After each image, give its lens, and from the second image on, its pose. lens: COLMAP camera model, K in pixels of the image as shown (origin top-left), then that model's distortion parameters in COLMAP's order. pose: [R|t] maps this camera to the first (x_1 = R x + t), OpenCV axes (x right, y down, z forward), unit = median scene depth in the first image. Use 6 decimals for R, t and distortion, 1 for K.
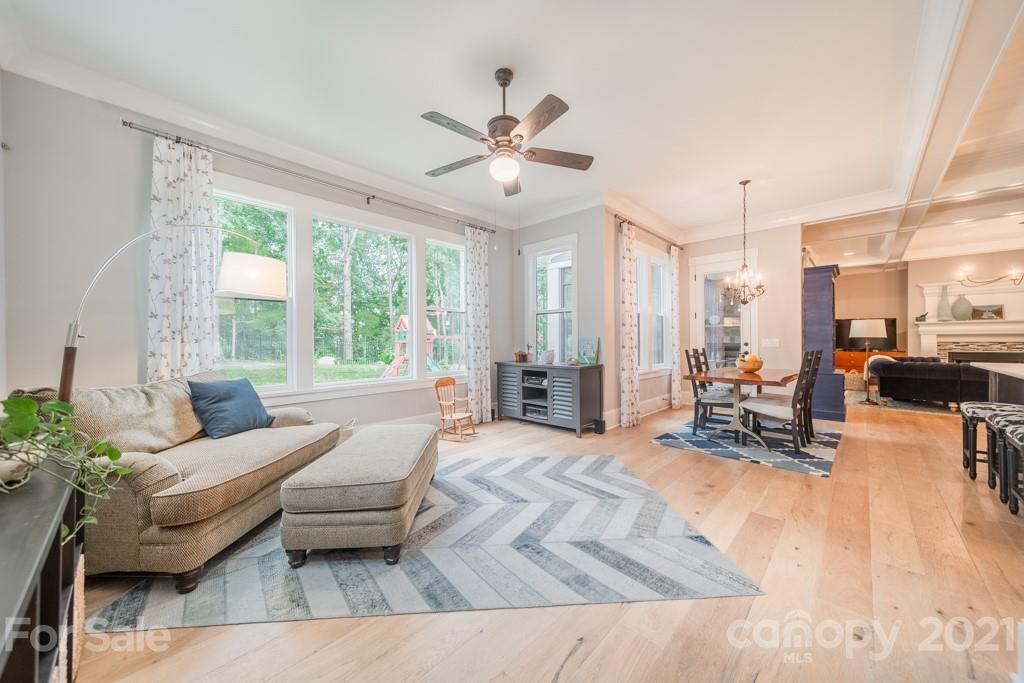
lens RADIAL K [[359.7, 0, 515.1], [0, 359.7, 342.0], [0, 0, 1]] dist [0.002984, 0.000131]
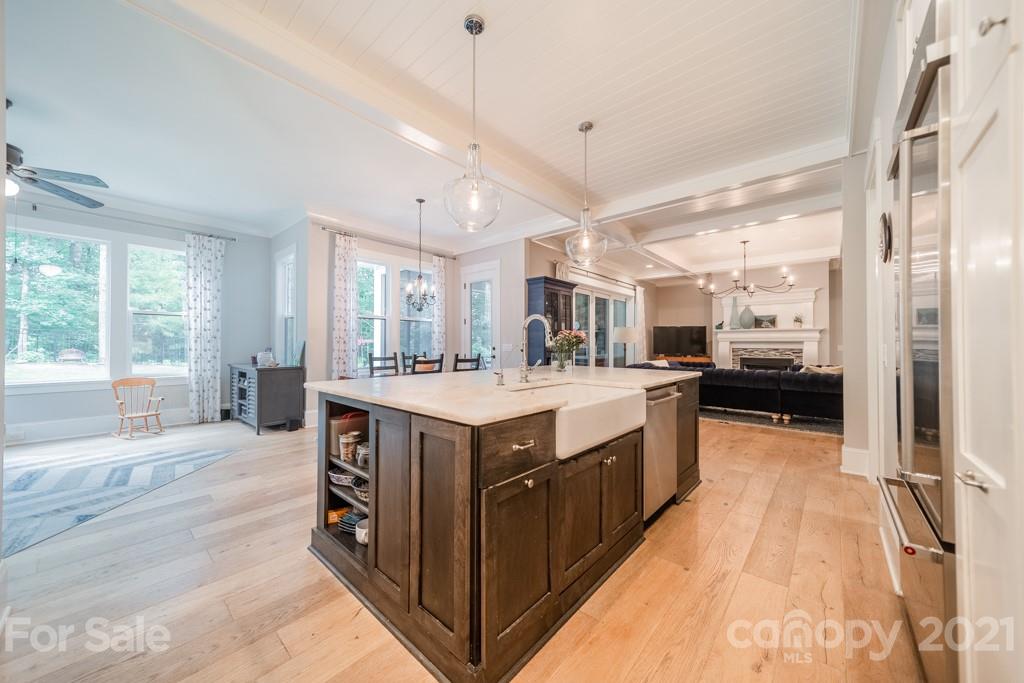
lens RADIAL K [[359.7, 0, 510.7], [0, 359.7, 338.5], [0, 0, 1]] dist [0.002984, 0.000131]
pose [[0.999014, 0.008234, 0.043625, 0.699819], [-0.007134, 0.999654, -0.025312, 0.002977], [-0.043819, 0.024976, 0.998727, -0.078505]]
